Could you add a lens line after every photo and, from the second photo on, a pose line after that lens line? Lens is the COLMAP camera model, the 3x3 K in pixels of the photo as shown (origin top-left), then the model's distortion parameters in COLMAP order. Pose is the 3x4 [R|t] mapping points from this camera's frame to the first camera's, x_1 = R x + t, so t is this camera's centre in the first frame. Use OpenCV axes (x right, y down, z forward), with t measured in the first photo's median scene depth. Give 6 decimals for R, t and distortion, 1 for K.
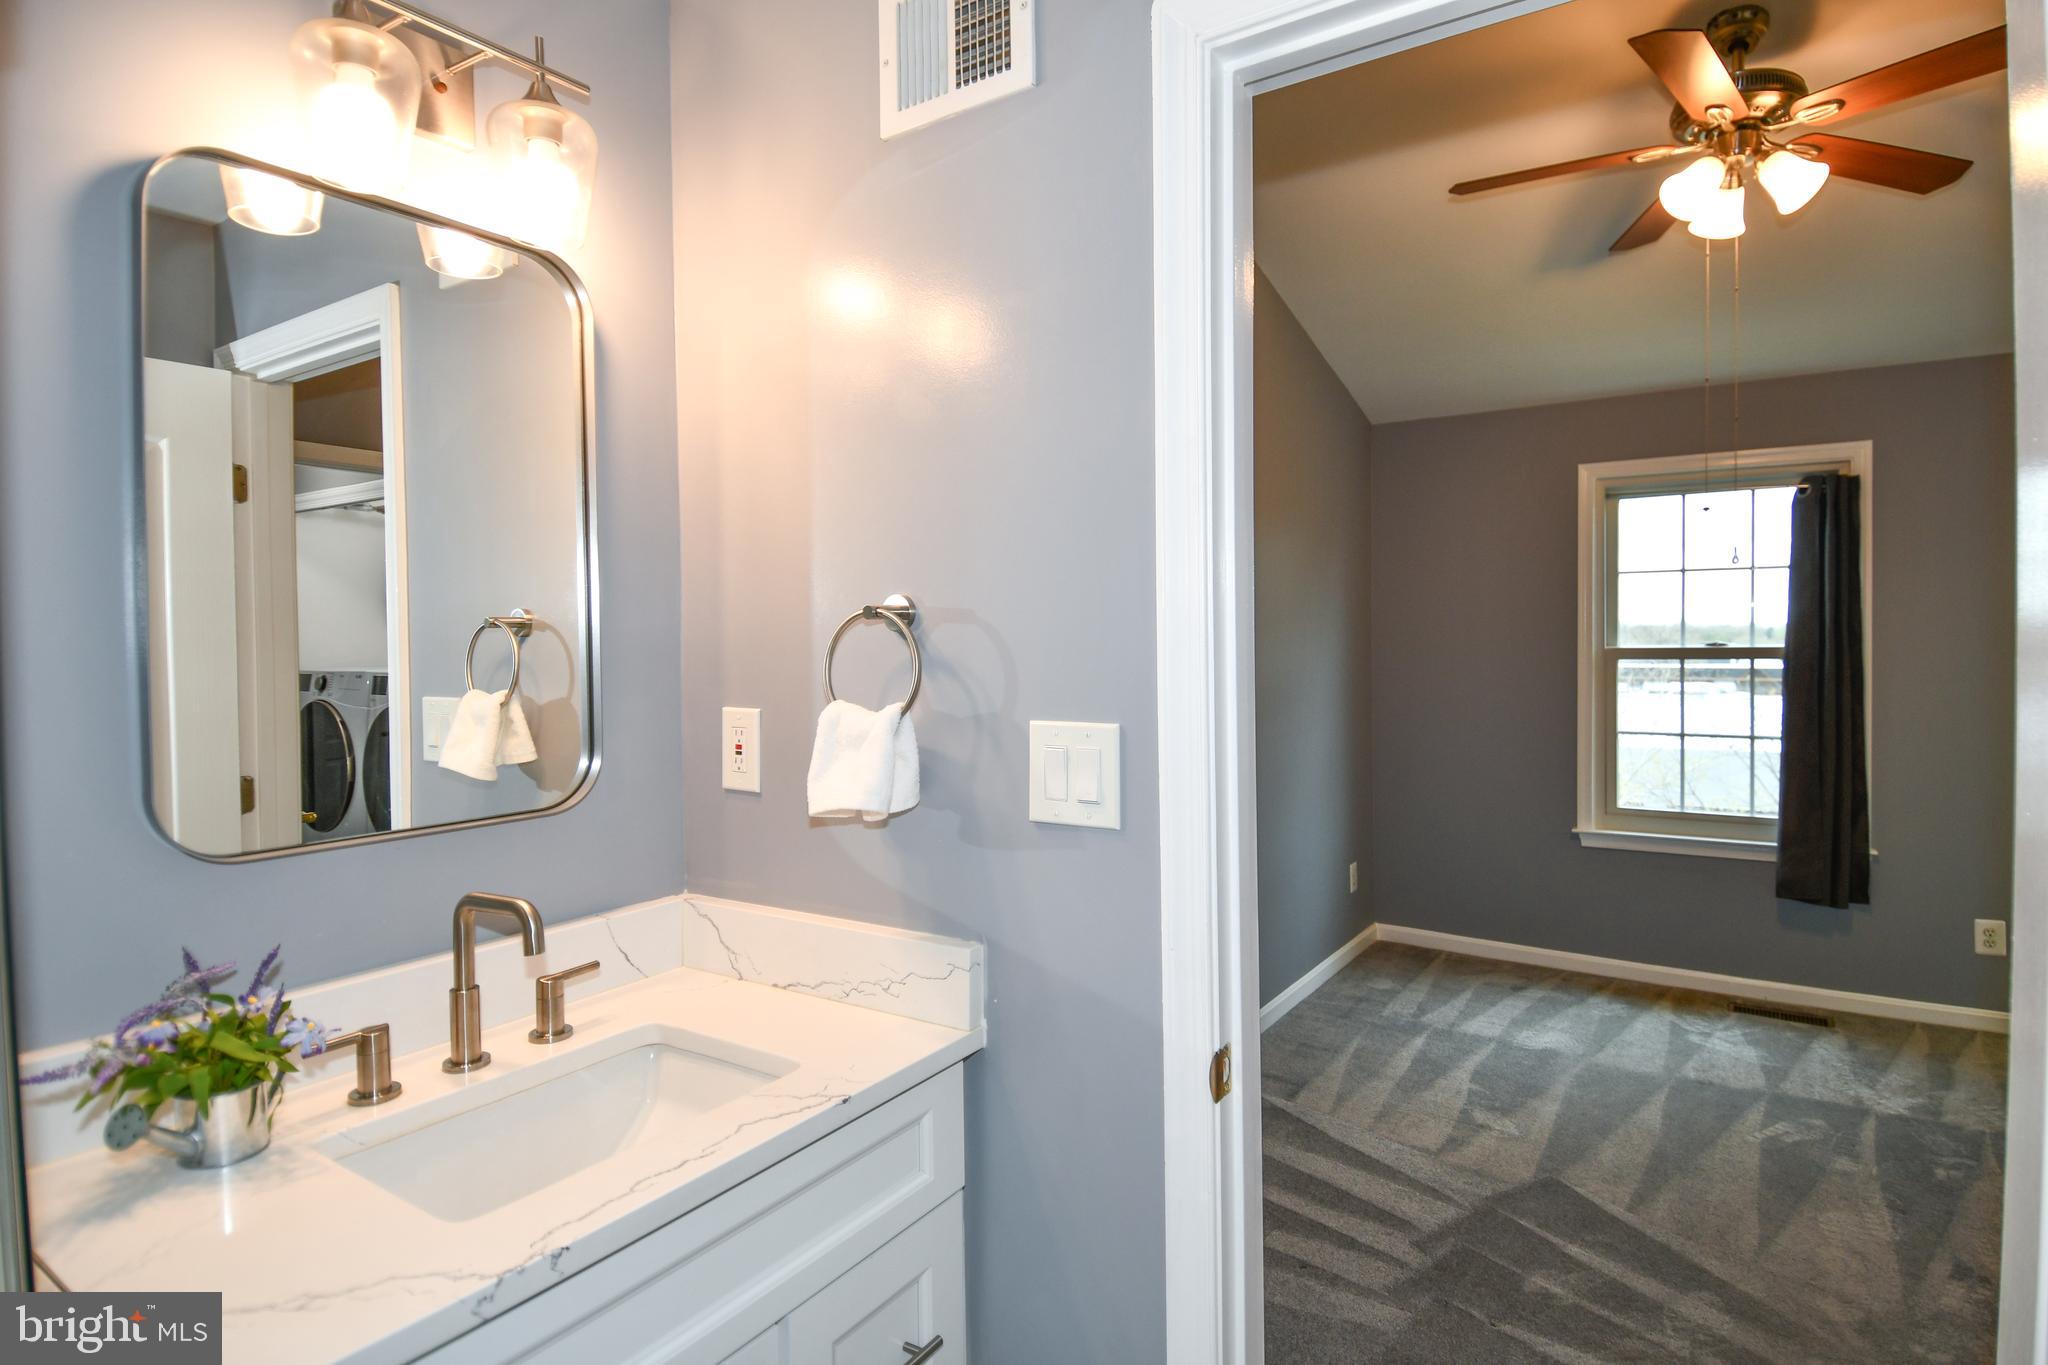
lens RADIAL K [[1096.0, 0, 1010.7], [0, 1096.0, 684.9], [0, 0, 1]] dist [0.036679, -0.040529]
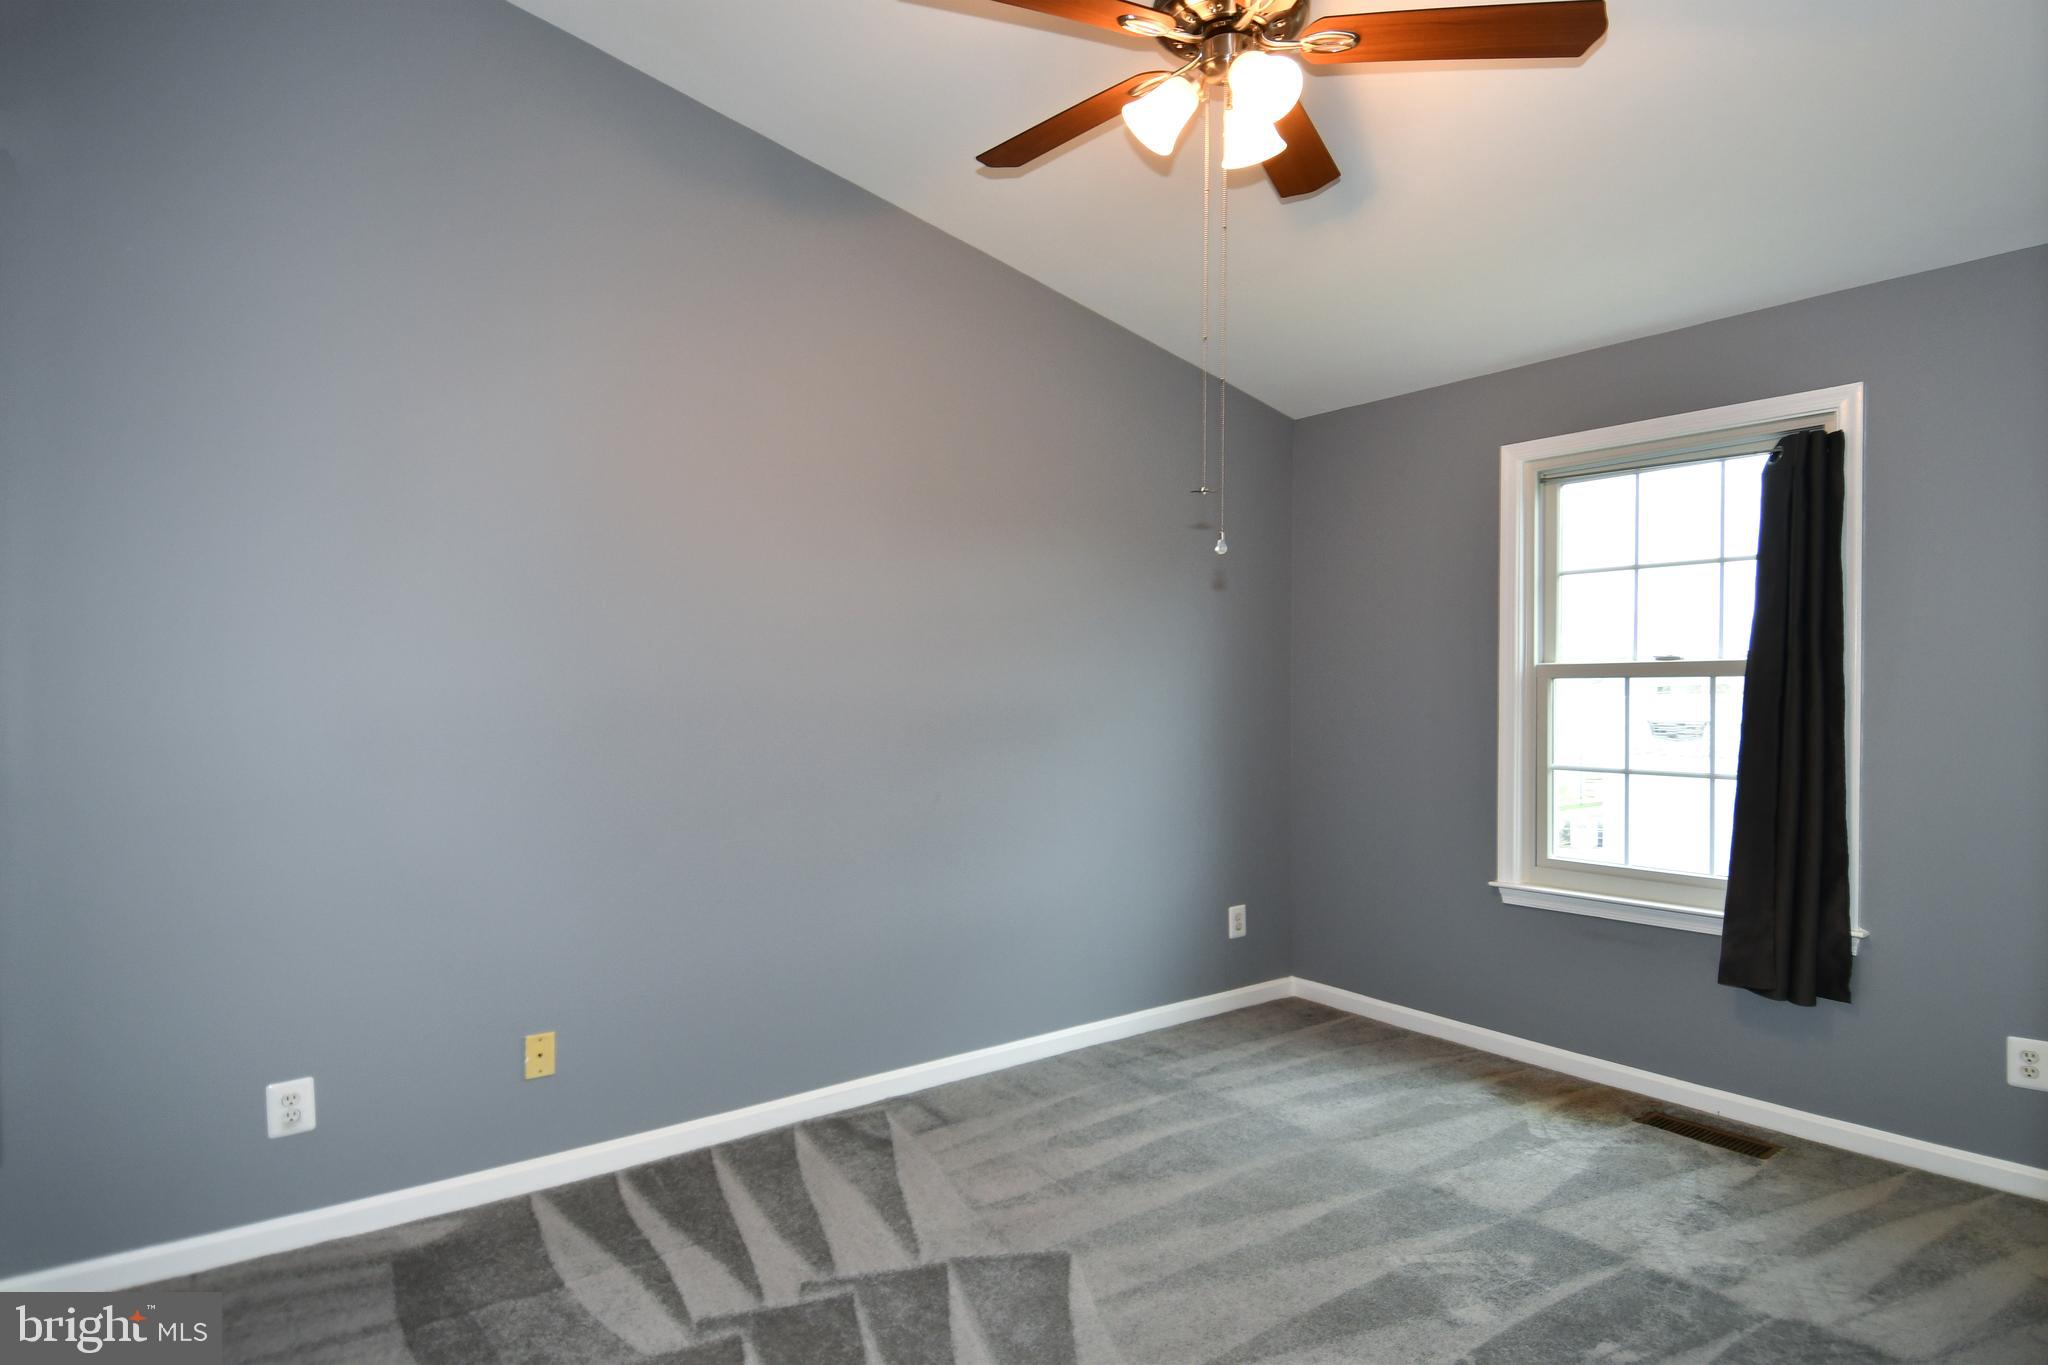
lens RADIAL K [[1096.0, 0, 1002.1], [0, 1096.0, 698.8], [0, 0, 1]] dist [0.036679, -0.040529]
pose [[0.930094, -0.004545, -0.367294, 0.517791], [-0.000051, 0.999922, -0.012504, 0.002815], [0.367322, 0.011648, 0.930021, 0.091296]]
